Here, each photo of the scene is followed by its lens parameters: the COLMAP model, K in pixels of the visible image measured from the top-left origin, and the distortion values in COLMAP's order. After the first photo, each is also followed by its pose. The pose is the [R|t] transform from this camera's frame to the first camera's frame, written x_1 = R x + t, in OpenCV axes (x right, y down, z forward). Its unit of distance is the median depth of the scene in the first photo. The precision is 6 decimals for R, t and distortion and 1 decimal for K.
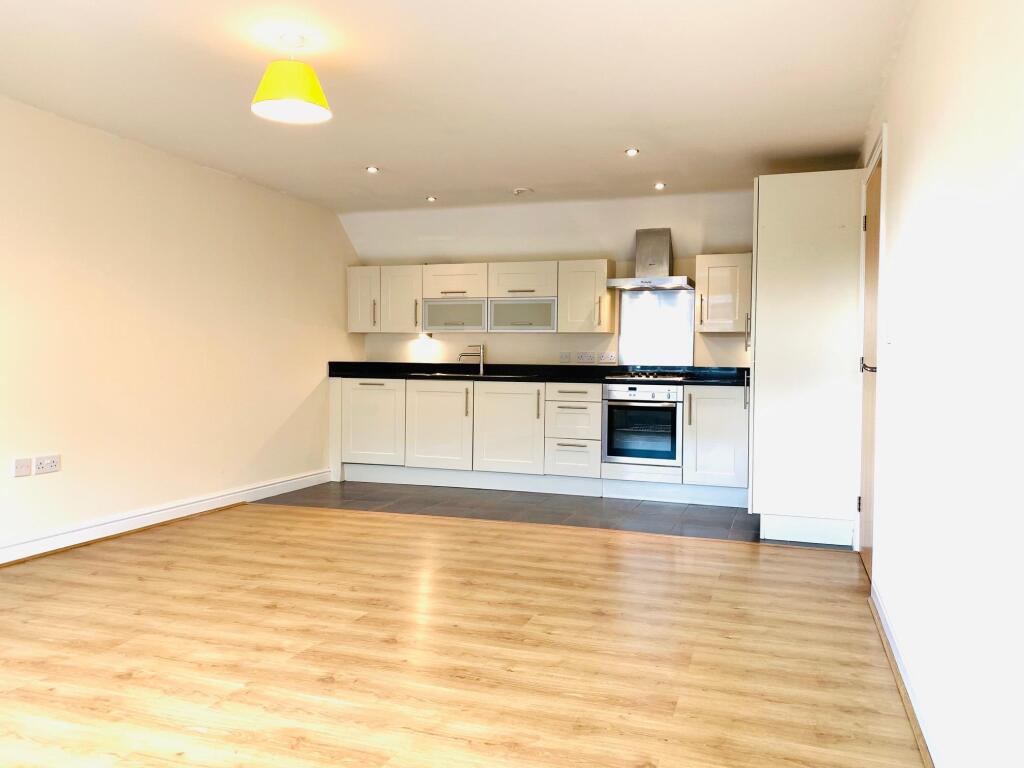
lens RADIAL K [[777.8, 0, 512.0], [0, 777.8, 384.0], [0, 0, 1]] dist [0.061658, -0.052539]
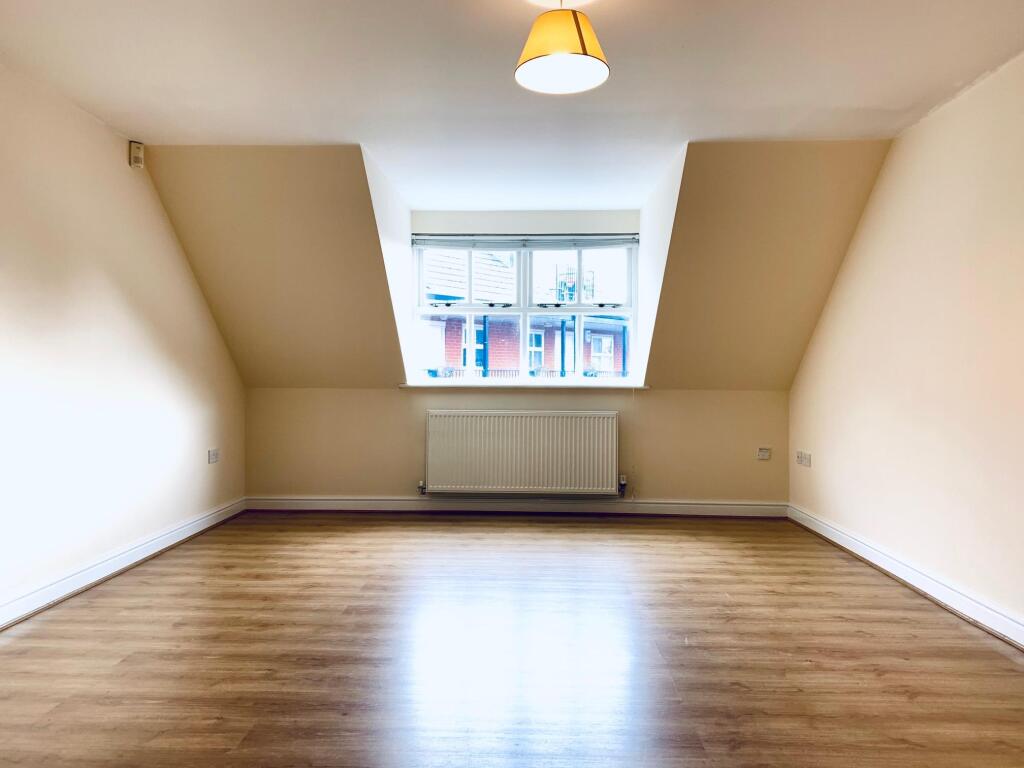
lens RADIAL K [[777.8, 0, 512.0], [0, 777.8, 384.0], [0, 0, 1]] dist [0.061658, -0.052539]
pose [[-0.950409, -0.011706, -0.310782, 0.009631], [-0.023156, 0.999181, 0.033181, -0.028682], [0.310139, 0.038732, -0.949902, 0.970732]]
